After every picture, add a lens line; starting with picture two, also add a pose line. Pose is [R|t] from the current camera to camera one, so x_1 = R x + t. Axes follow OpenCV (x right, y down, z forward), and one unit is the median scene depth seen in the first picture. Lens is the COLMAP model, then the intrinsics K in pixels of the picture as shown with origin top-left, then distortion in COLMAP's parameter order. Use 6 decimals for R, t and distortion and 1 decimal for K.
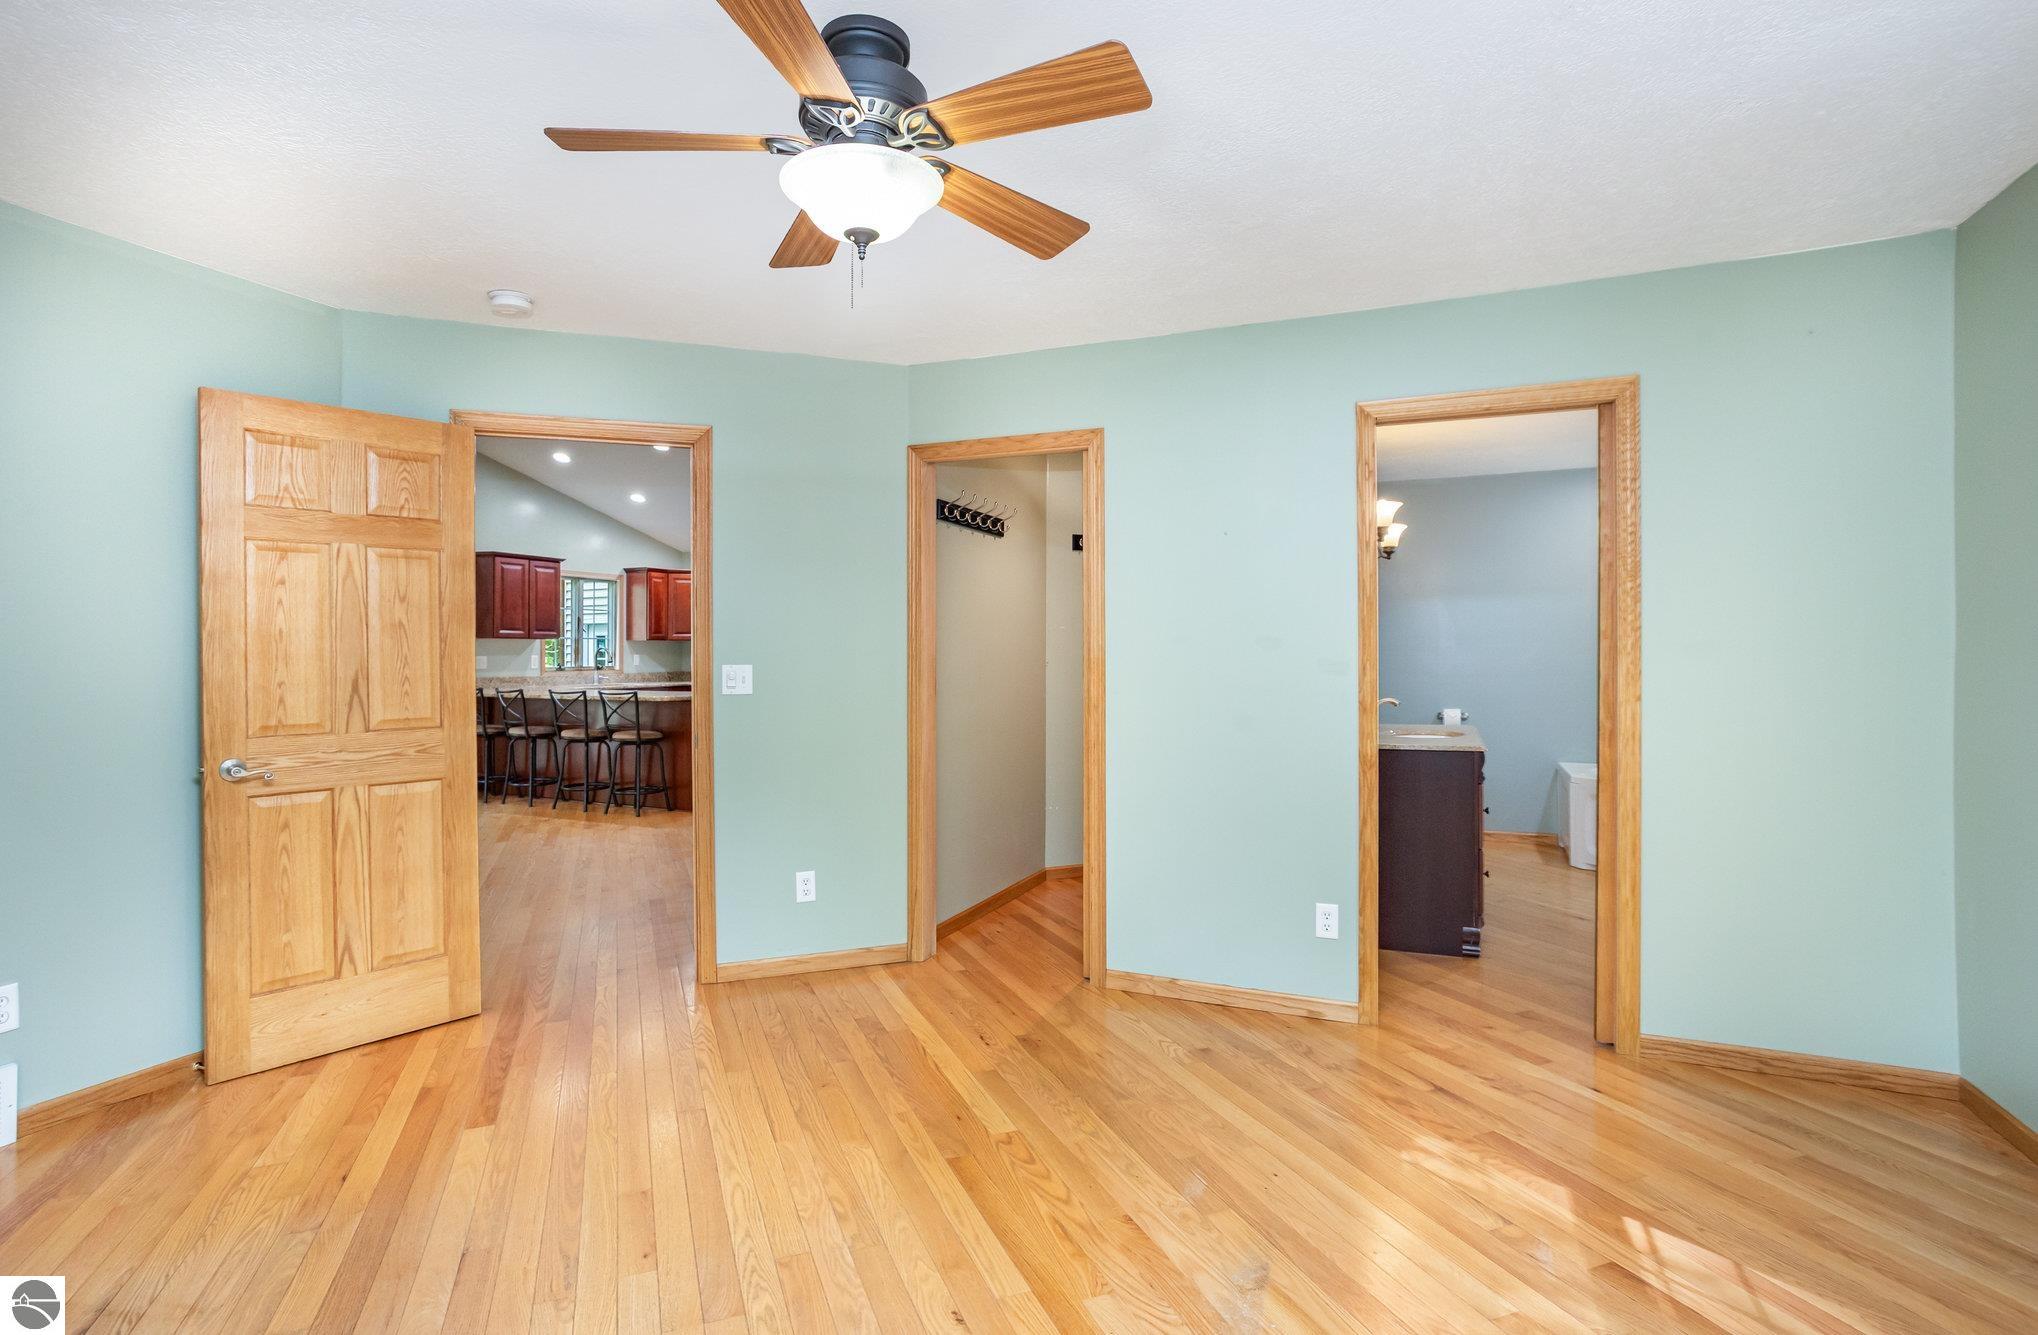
lens RADIAL K [[994.3, 0, 983.1], [0, 994.3, 674.8], [0, 0, 1]] dist [-0.061167, 0.050584]
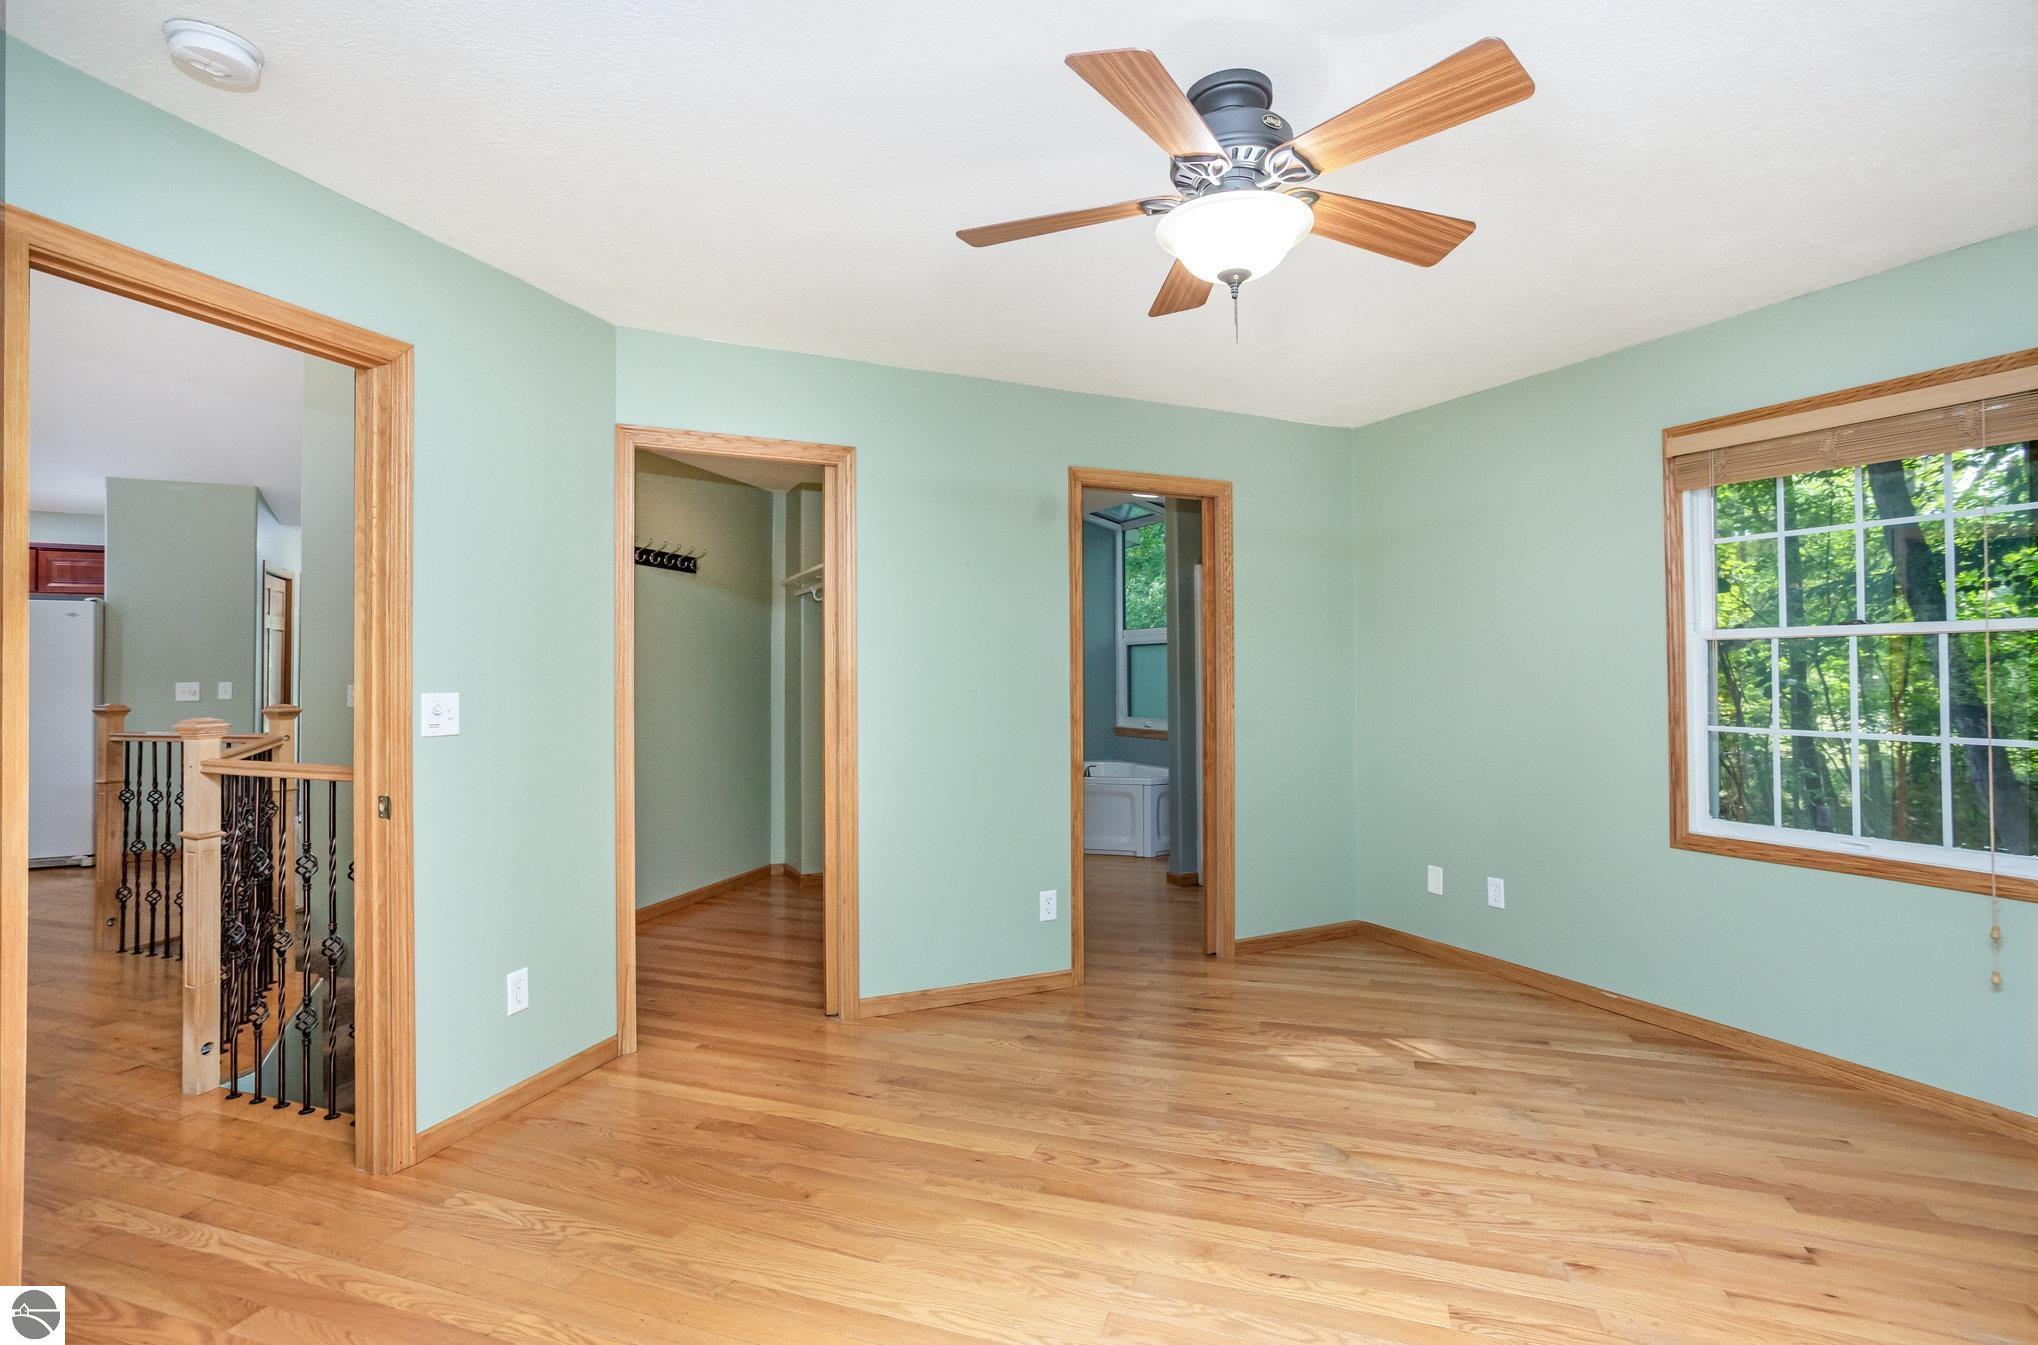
lens RADIAL K [[999.6, 0, 1001.1], [0, 999.6, 680.9], [0, 0, 1]] dist [-0.043140, 0.019987]
pose [[0.645515, -0.005480, 0.763728, -0.711223], [0.019678, 0.999762, -0.009459, -0.006462], [-0.763494, 0.021134, 0.645469, 0.334836]]
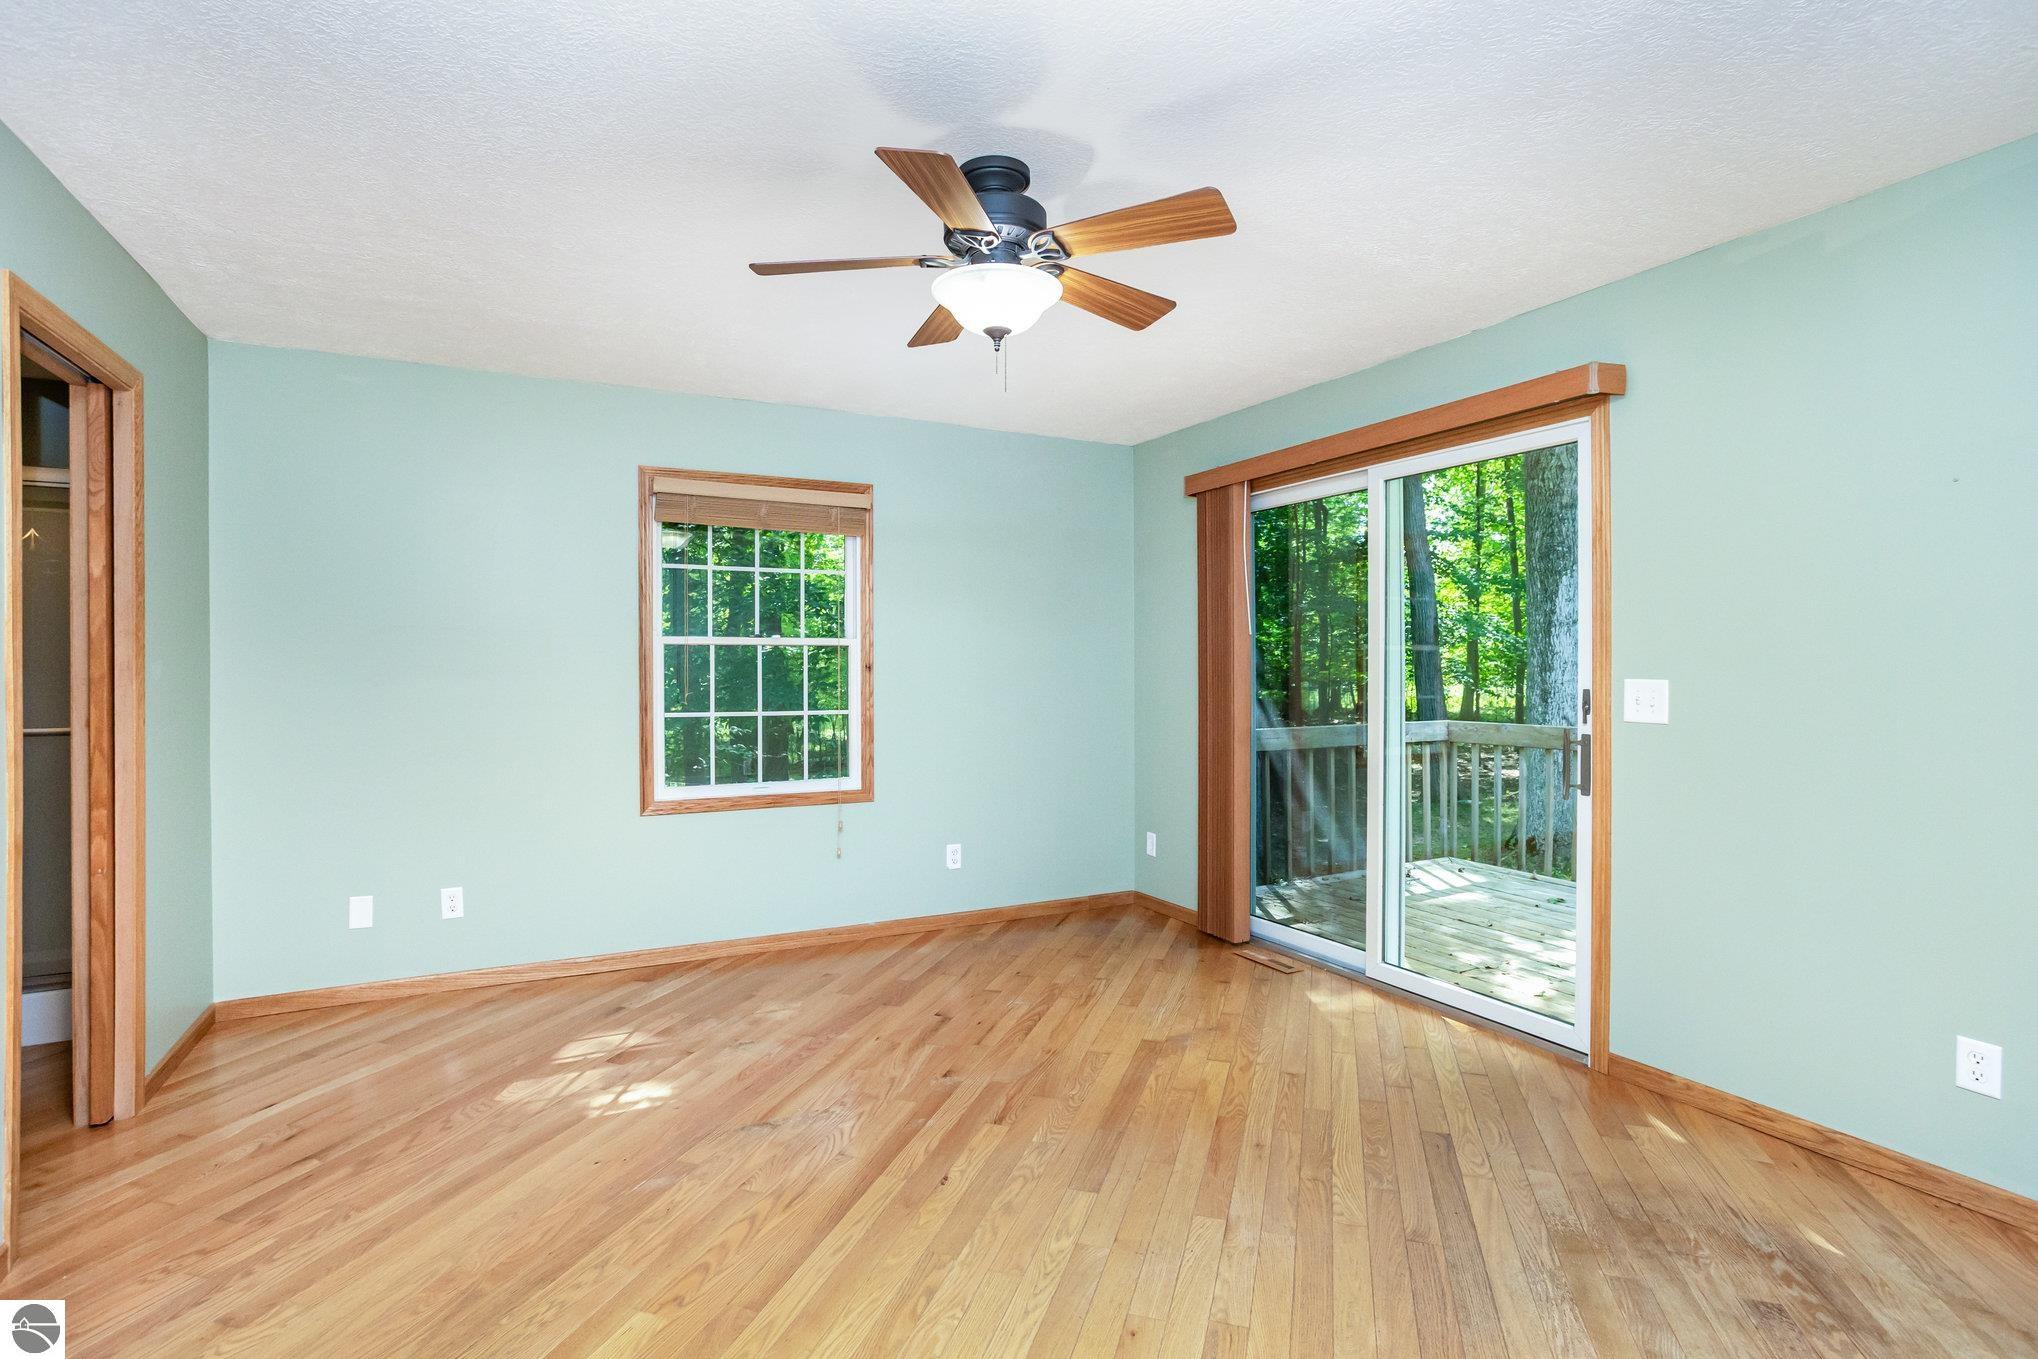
lens RADIAL K [[1003.0, 0, 1010.5], [0, 1003.0, 673.1], [0, 0, 1]] dist [-0.050342, 0.026830]
pose [[-0.788650, 0.001907, 0.614839, -0.603173], [0.020024, 0.999544, 0.022584, -0.031867], [-0.614516, 0.030123, -0.788329, 1.303510]]
